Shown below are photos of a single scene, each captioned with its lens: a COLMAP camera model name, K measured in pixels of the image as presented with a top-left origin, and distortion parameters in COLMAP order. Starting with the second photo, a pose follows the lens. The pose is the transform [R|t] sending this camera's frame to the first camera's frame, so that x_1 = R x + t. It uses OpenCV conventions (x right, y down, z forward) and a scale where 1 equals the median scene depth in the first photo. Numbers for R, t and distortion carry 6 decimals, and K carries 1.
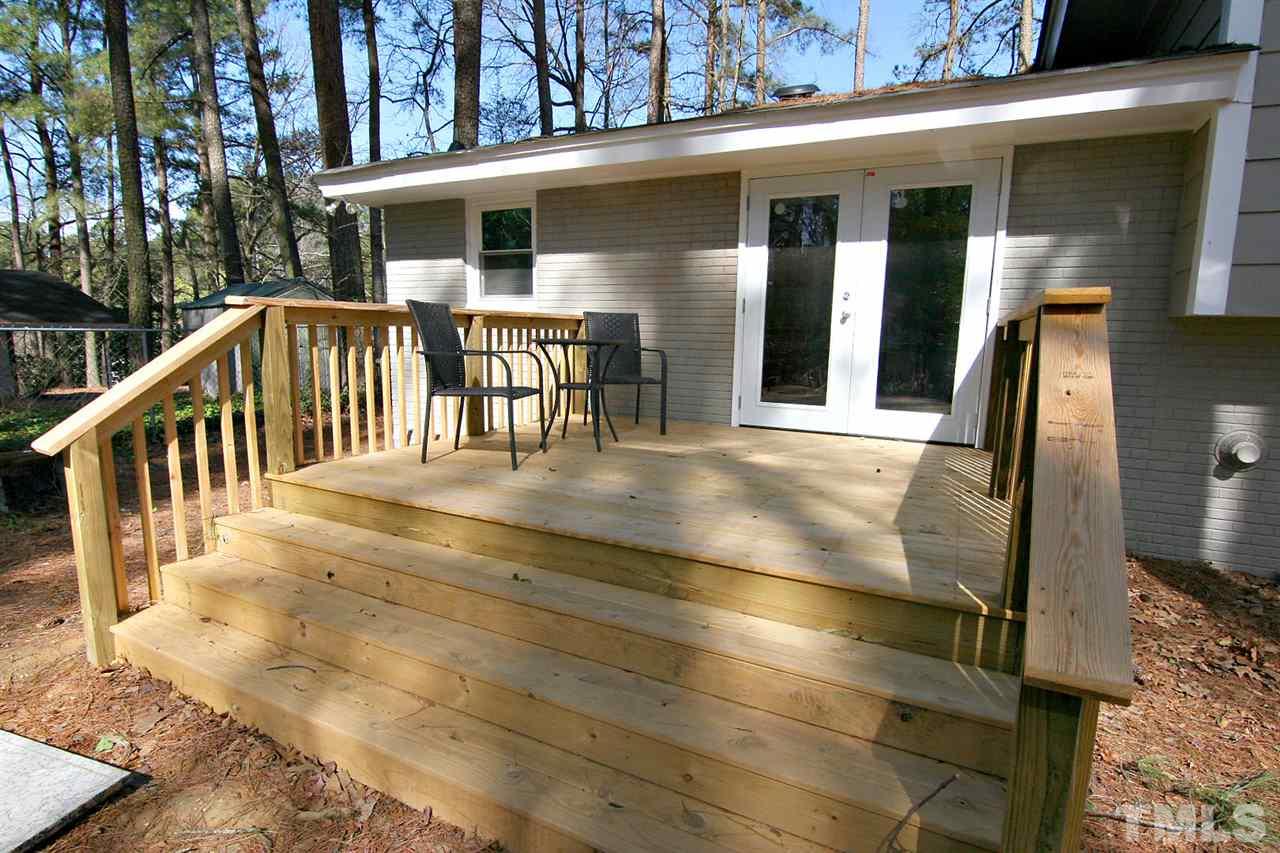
lens RADIAL K [[649.4, 0, 645.7], [0, 649.4, 430.2], [0, 0, 1]] dist [-0.004915, -0.010939]
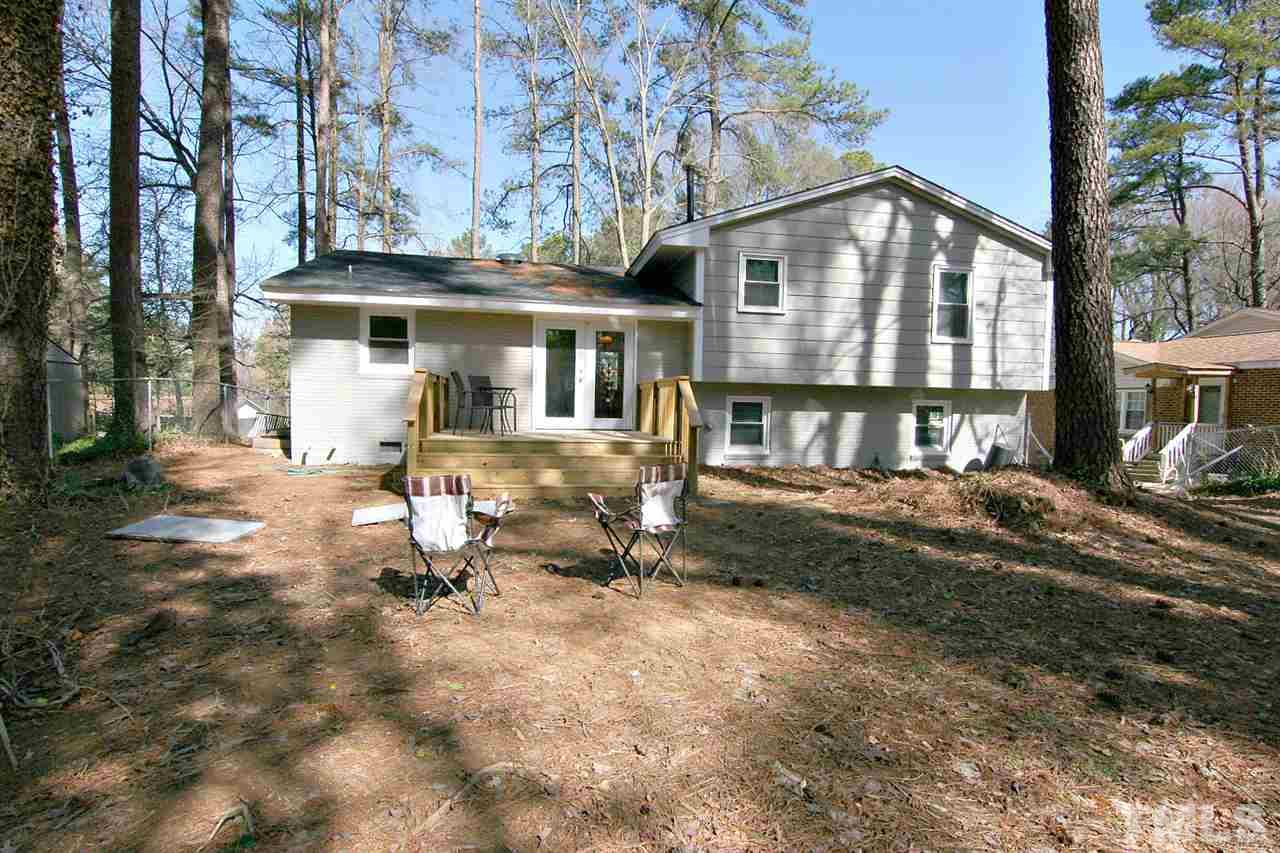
lens RADIAL K [[649.4, 0, 638.7], [0, 649.4, 427.9], [0, 0, 1]] dist [-0.004915, -0.010939]
pose [[0.798816, -0.022733, 0.601146, -0.720049], [0.082346, 0.994012, -0.071834, 0.143167], [-0.595913, 0.106884, 0.795904, -0.759286]]
